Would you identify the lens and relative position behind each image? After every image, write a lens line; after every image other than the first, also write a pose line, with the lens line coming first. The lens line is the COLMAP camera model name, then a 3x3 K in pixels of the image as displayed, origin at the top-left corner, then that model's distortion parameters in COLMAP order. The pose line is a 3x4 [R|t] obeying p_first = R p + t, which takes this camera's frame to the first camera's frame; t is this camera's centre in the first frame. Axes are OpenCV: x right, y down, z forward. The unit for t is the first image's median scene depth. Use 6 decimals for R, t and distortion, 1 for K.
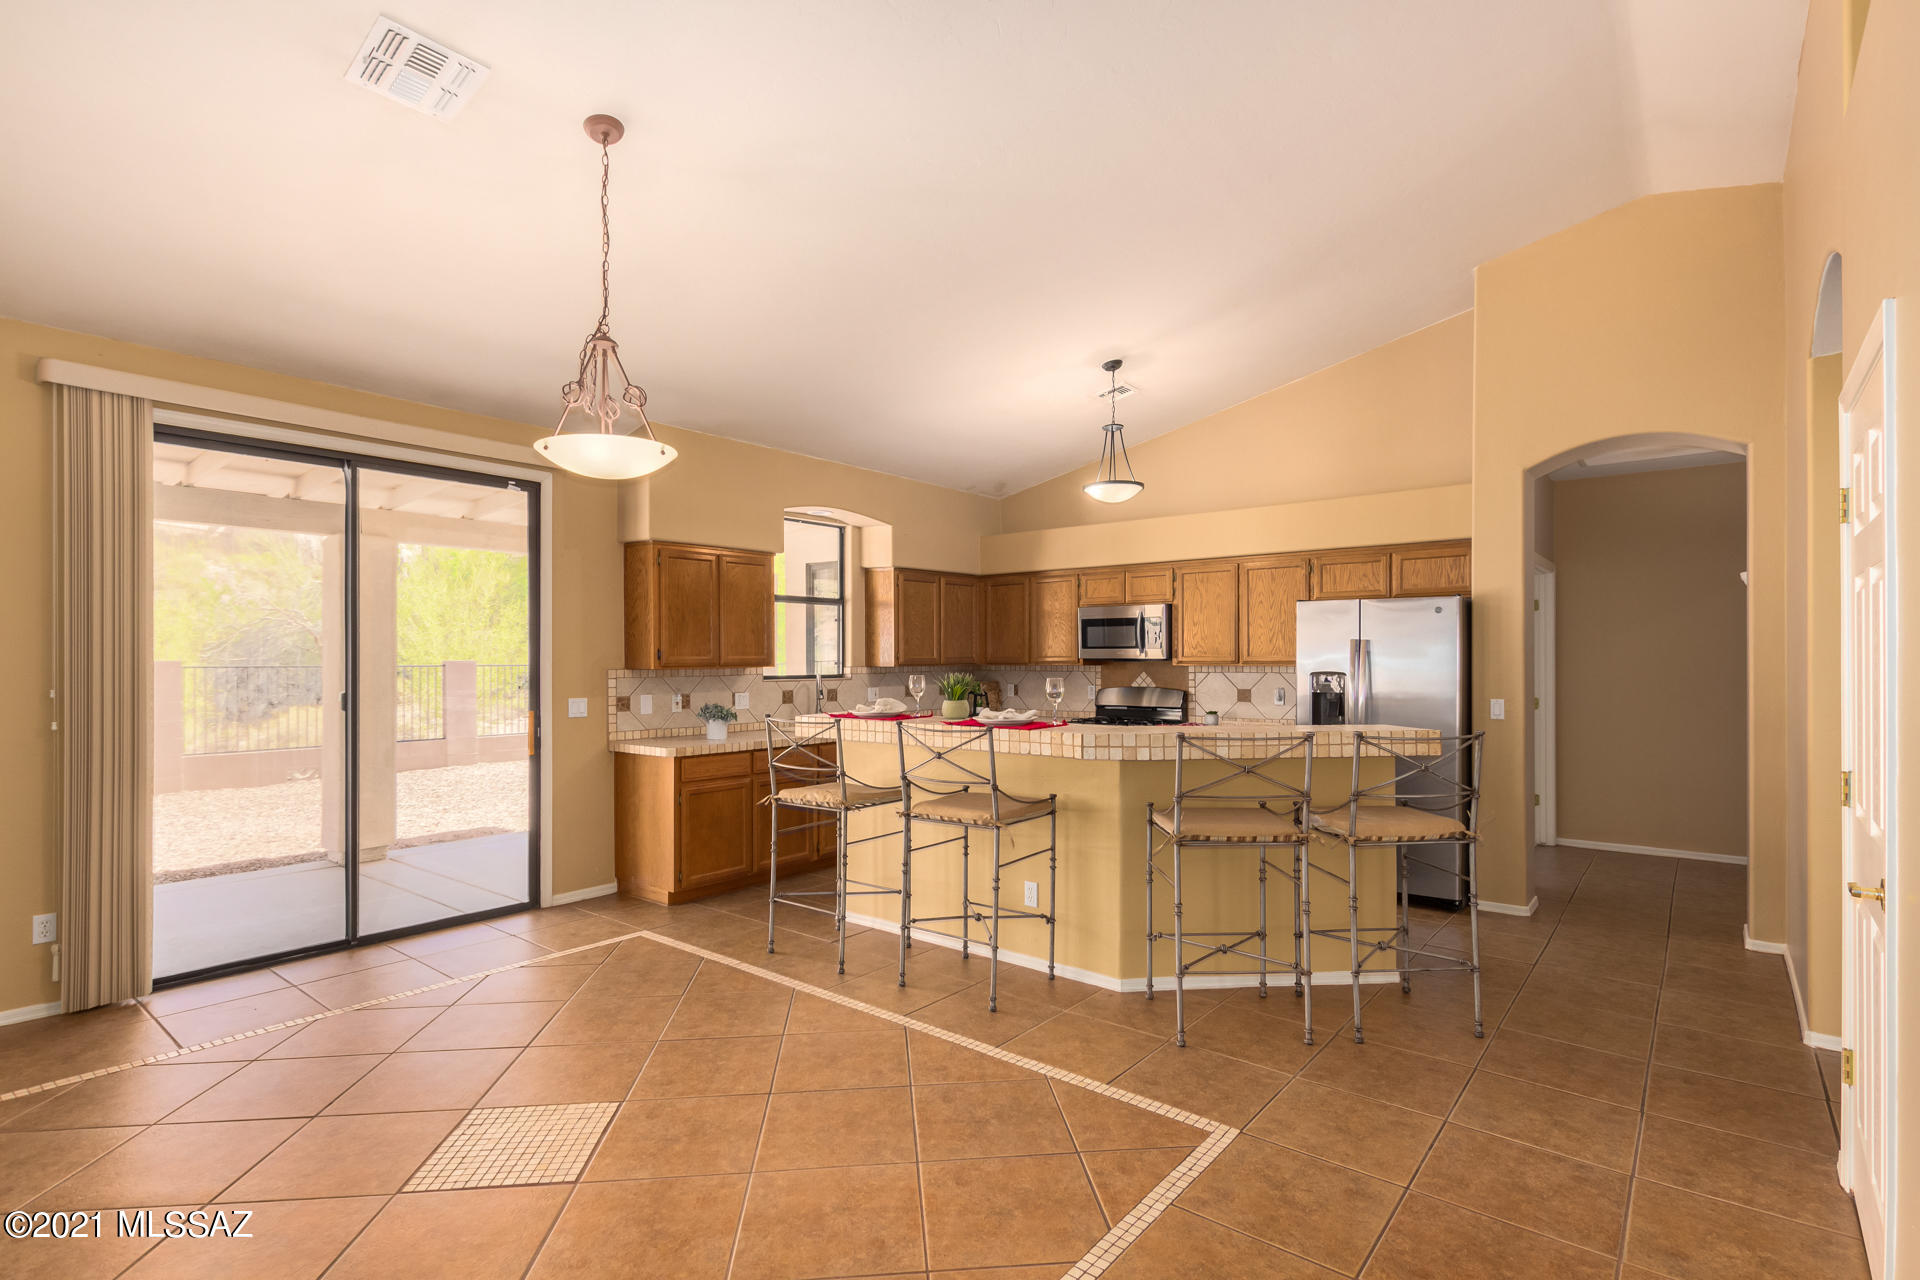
lens RADIAL K [[905.2, 0, 975.6], [0, 905.2, 646.7], [0, 0, 1]] dist [0.004126, 0.000320]
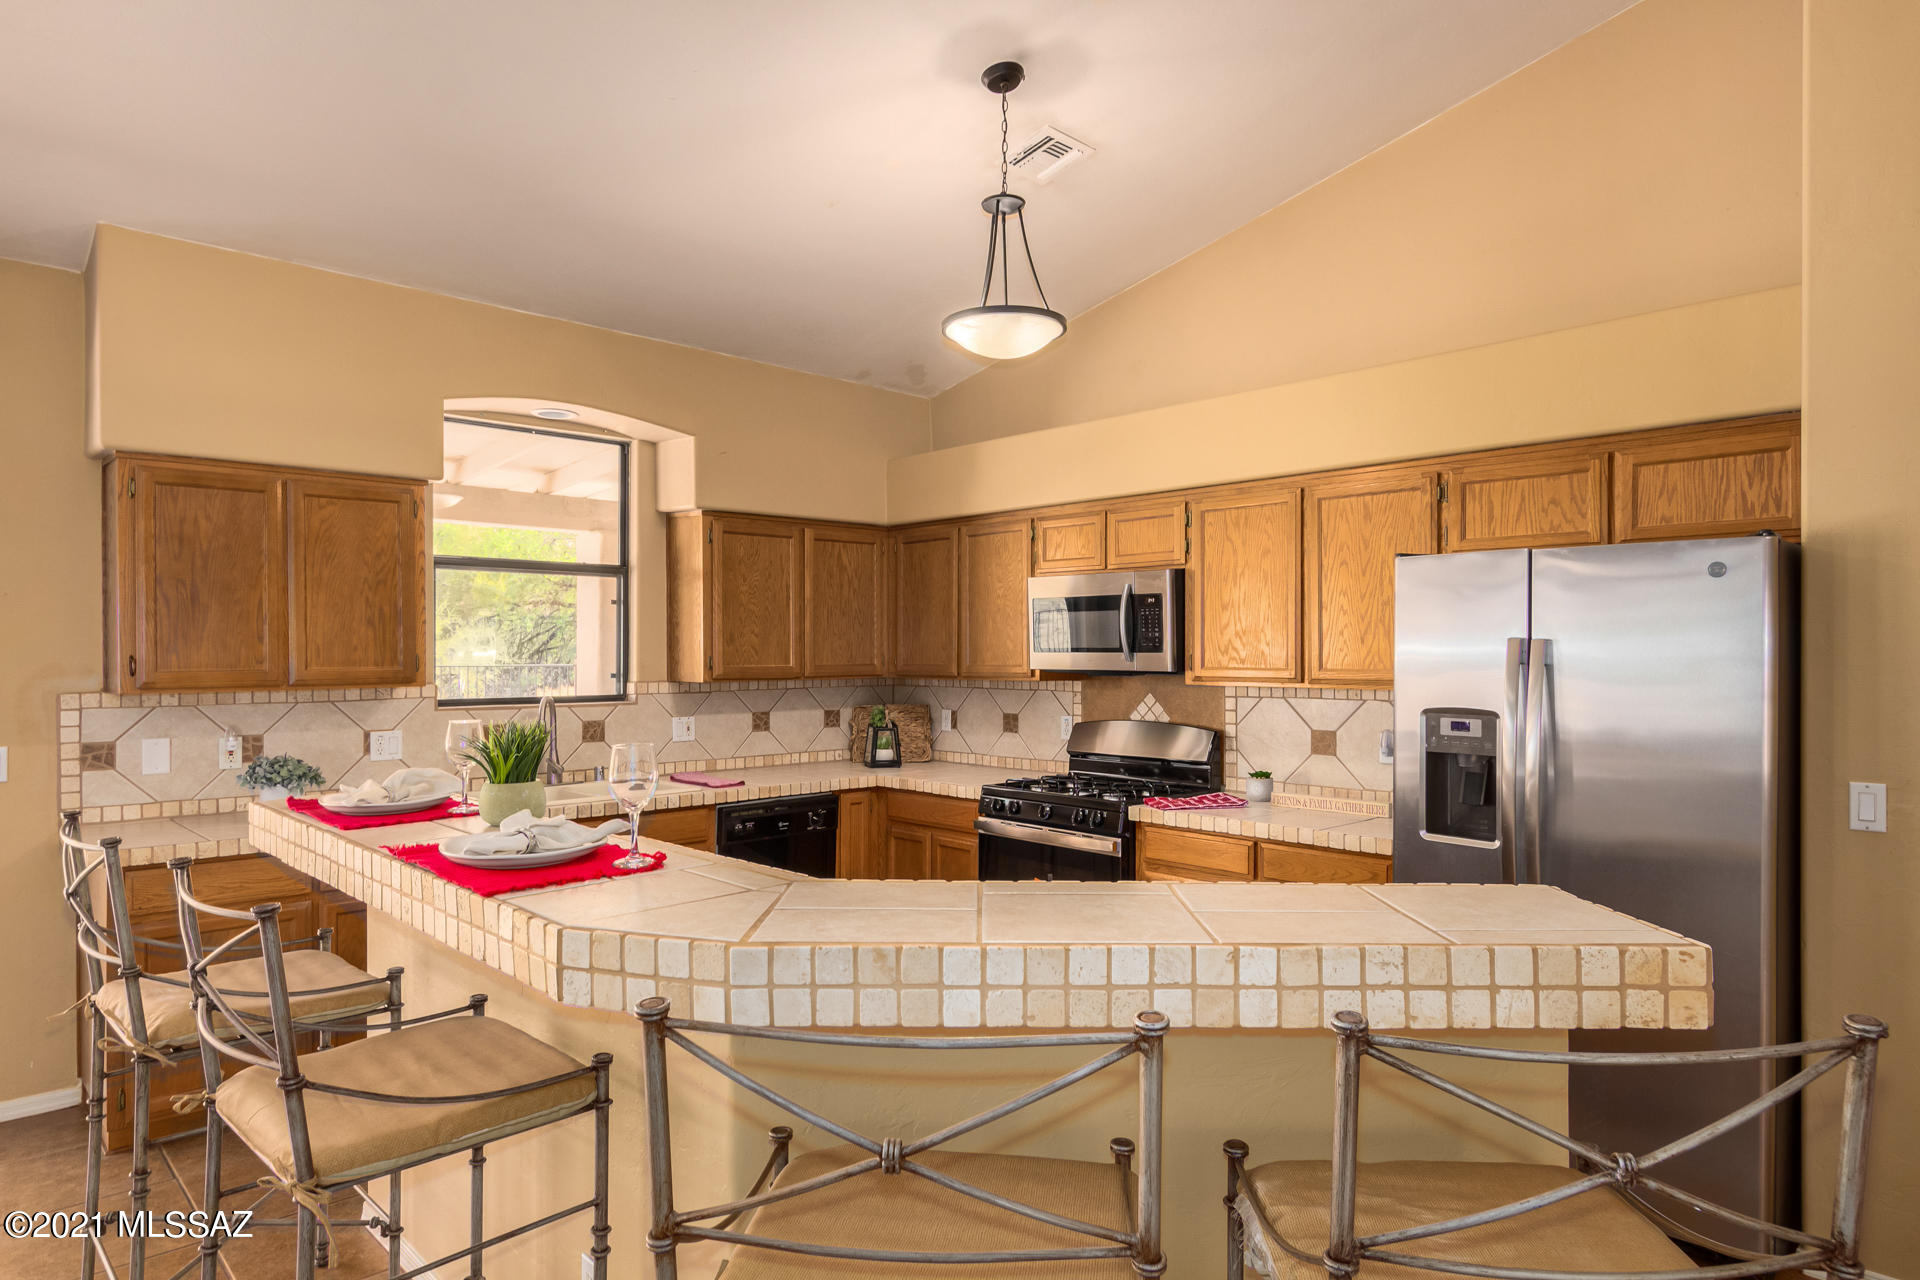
lens RADIAL K [[1135.5, 0, 953.2], [0, 1135.5, 640.1], [0, 0, 1]] dist [0.002067, -0.004073]
pose [[0.991442, 0.000425, -0.130548, 0.196687], [-0.000306, 1.000000, 0.000930, -0.006957], [0.130548, -0.000882, 0.991442, 0.371478]]
